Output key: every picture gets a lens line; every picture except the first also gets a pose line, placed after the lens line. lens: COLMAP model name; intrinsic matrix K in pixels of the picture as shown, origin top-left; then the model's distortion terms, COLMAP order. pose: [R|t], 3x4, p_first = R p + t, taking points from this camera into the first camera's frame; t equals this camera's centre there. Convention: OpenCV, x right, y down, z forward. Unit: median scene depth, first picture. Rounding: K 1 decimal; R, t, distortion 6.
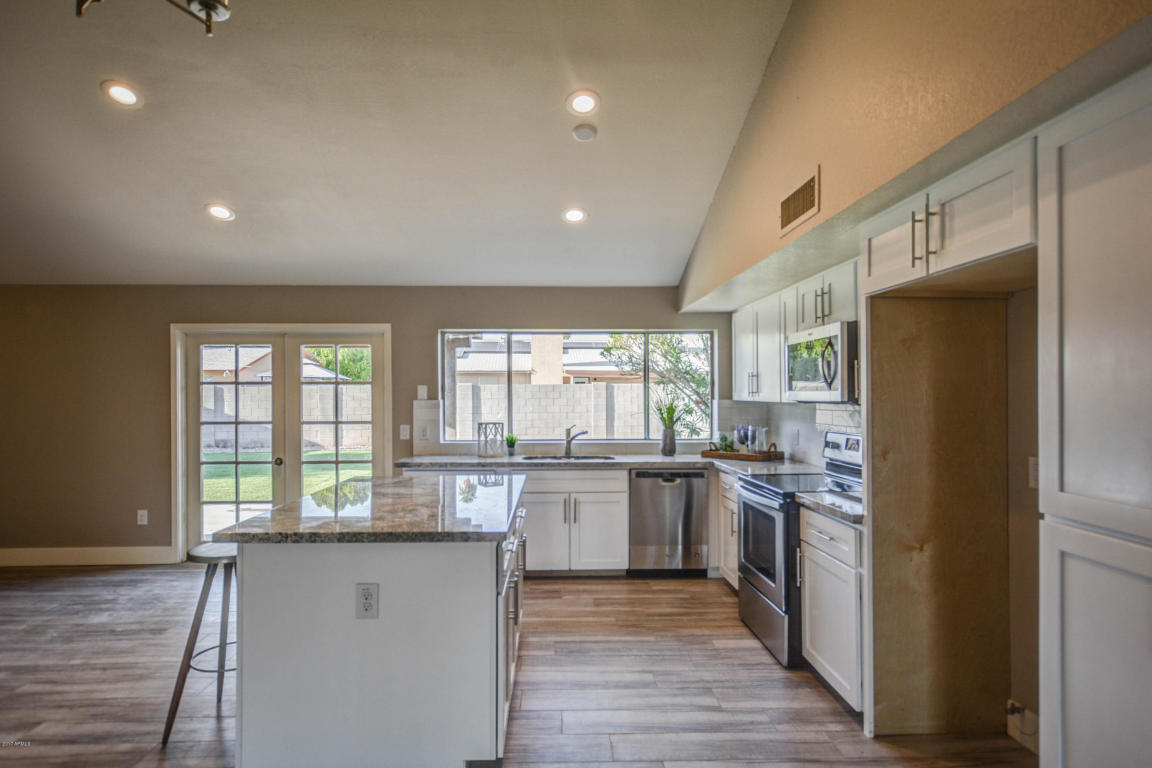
lens RADIAL K [[636.3, 0, 572.6], [0, 636.3, 392.9], [0, 0, 1]] dist [-0.011201, 0.003421]
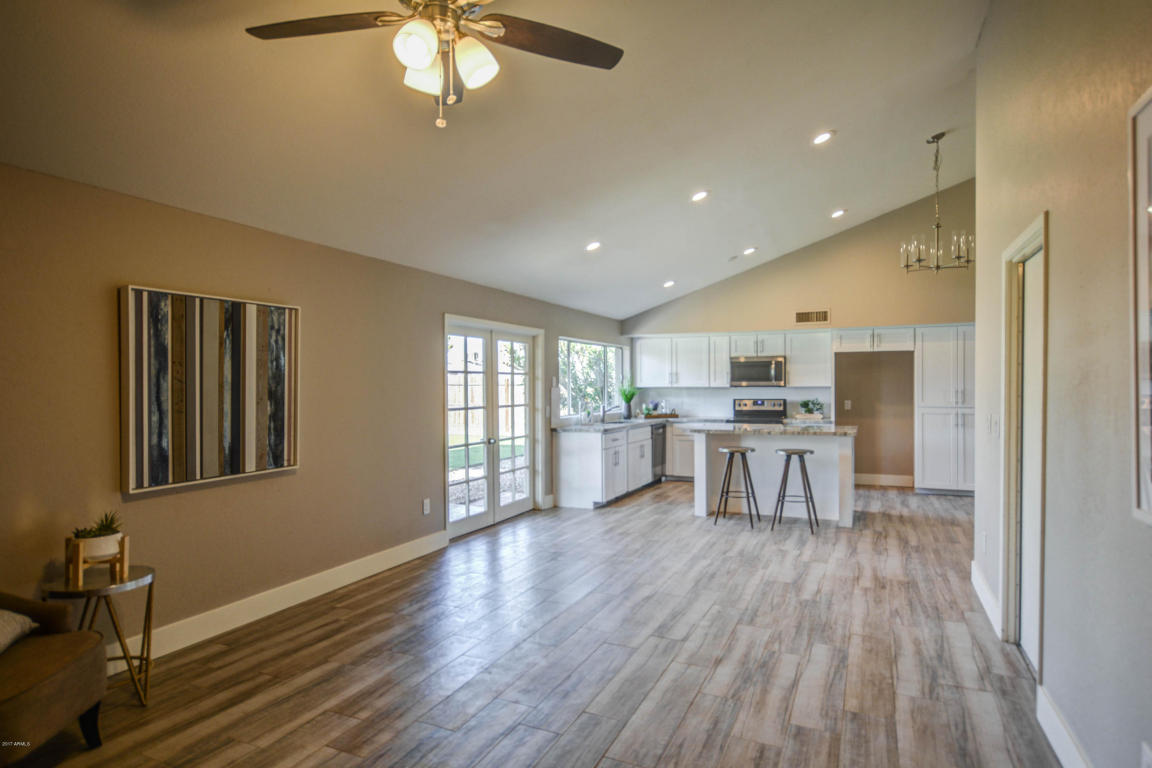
lens RADIAL K [[636.3, 0, 578.1], [0, 636.3, 393.1], [0, 0, 1]] dist [-0.011201, 0.003421]
pose [[0.453233, -0.010361, 0.891332, -1.942739], [0.001847, 0.999941, 0.010684, 0.011578], [-0.891390, -0.003197, 0.453225, 0.459107]]
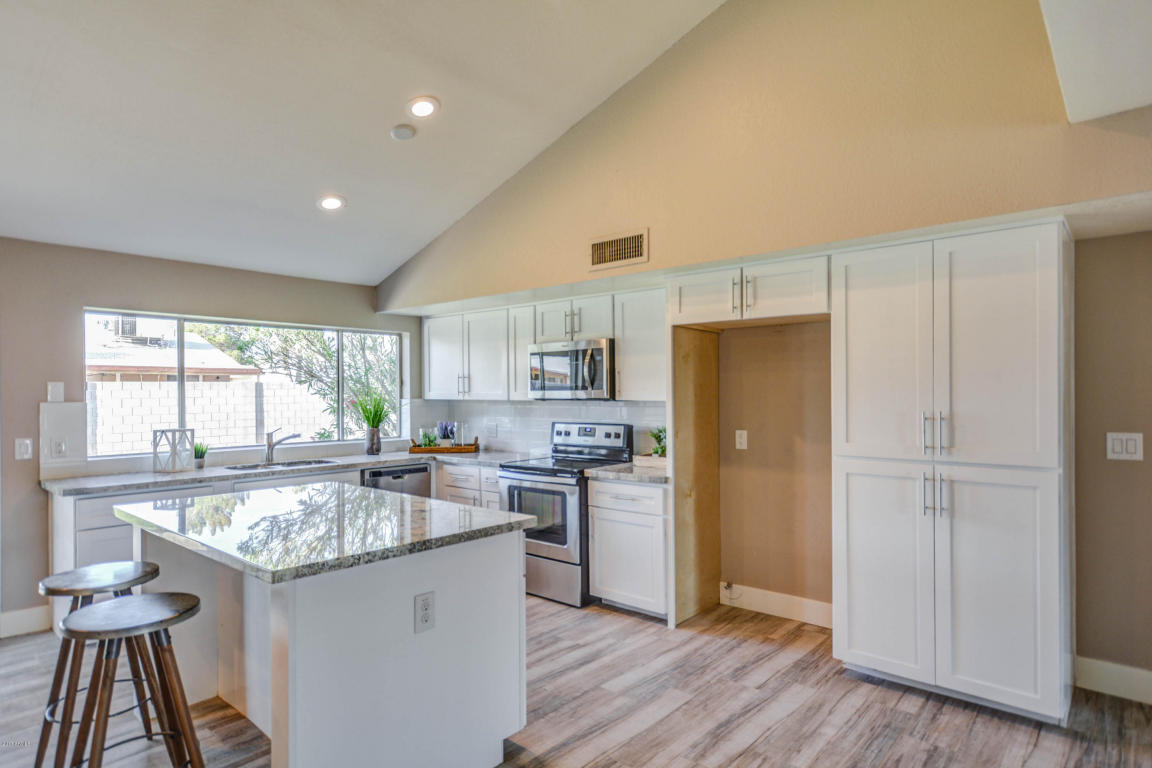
lens RADIAL K [[636.3, 0, 575.6], [0, 636.3, 396.2], [0, 0, 1]] dist [-0.011201, 0.003421]
pose [[0.686281, -0.004722, 0.727321, -0.486022], [0.001131, 0.999985, 0.005426, 0.000834], [-0.727335, -0.002901, 0.686276, 0.106458]]
